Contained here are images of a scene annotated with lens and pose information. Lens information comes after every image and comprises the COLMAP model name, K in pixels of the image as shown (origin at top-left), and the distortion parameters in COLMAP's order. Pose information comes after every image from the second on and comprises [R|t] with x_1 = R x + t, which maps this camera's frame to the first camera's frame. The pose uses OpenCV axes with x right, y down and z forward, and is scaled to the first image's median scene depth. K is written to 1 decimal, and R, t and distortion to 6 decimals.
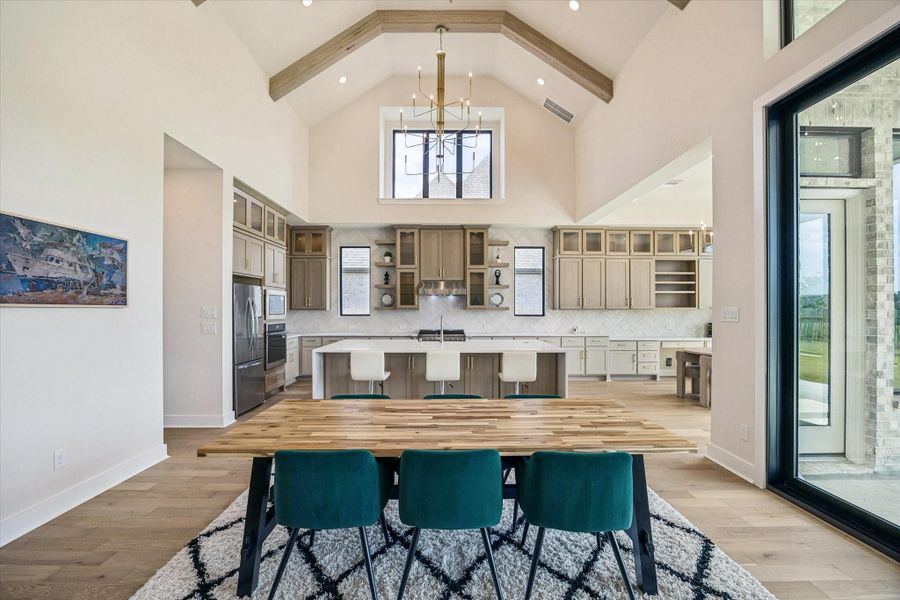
lens RADIAL K [[383.3, 0, 443.0], [0, 383.3, 309.2], [0, 0, 1]] dist [-0.026943, -0.000019]
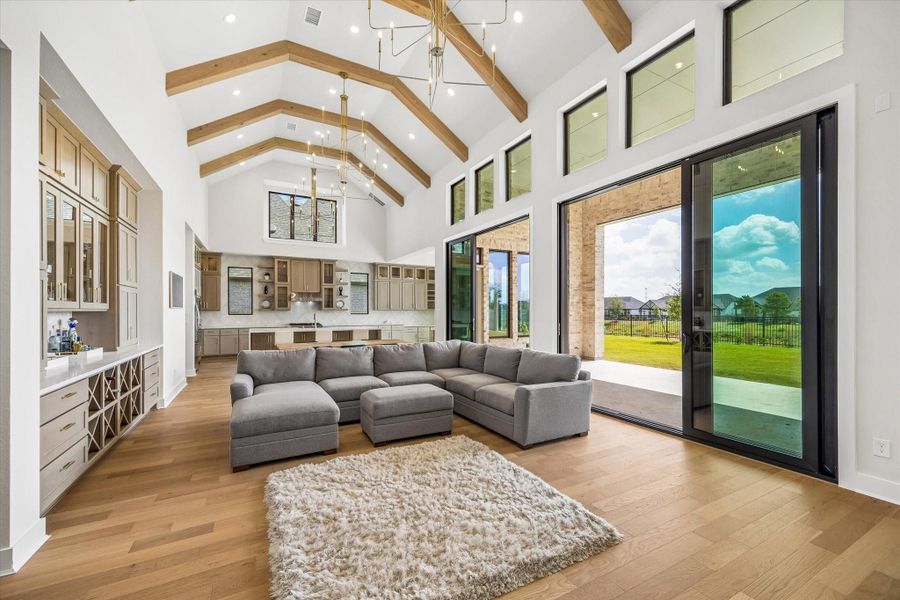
lens RADIAL K [[365.5, 0, 453.0], [0, 365.5, 312.1], [0, 0, 1]] dist [0.002881, 0.000144]
pose [[0.872949, -0.005173, 0.487783, -0.212722], [0.003325, 0.999984, 0.004654, 0.003373], [-0.487799, -0.002441, 0.872952, -0.641502]]
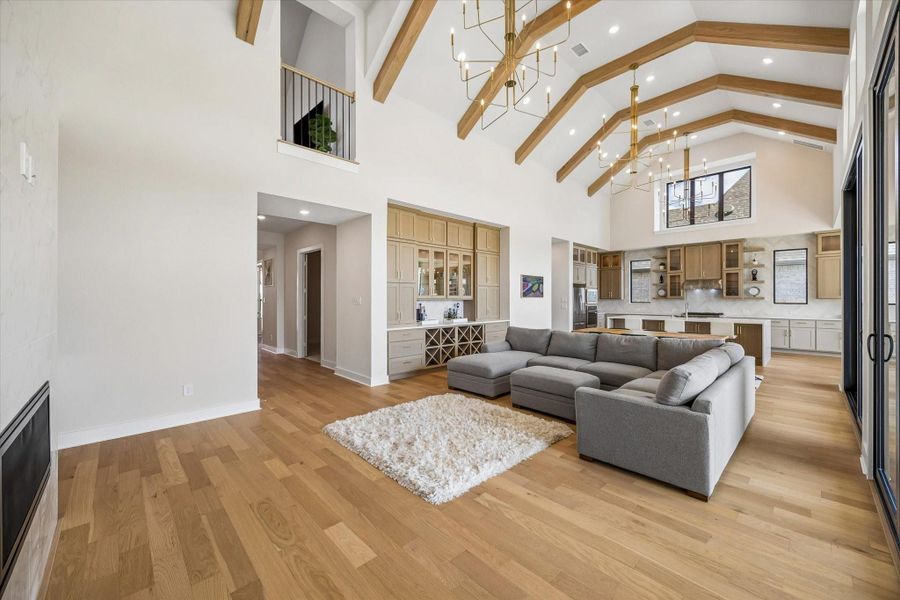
lens RADIAL K [[353.2, 0, 450.0], [0, 353.2, 300.0], [0, 0, 1]] dist [0.002699, 0.000164]
pose [[0.696299, 0.001043, -0.717751, 0.301100], [0.000845, 0.999997, 0.002273, 0.001292], [0.717751, -0.002189, 0.696296, -0.663760]]
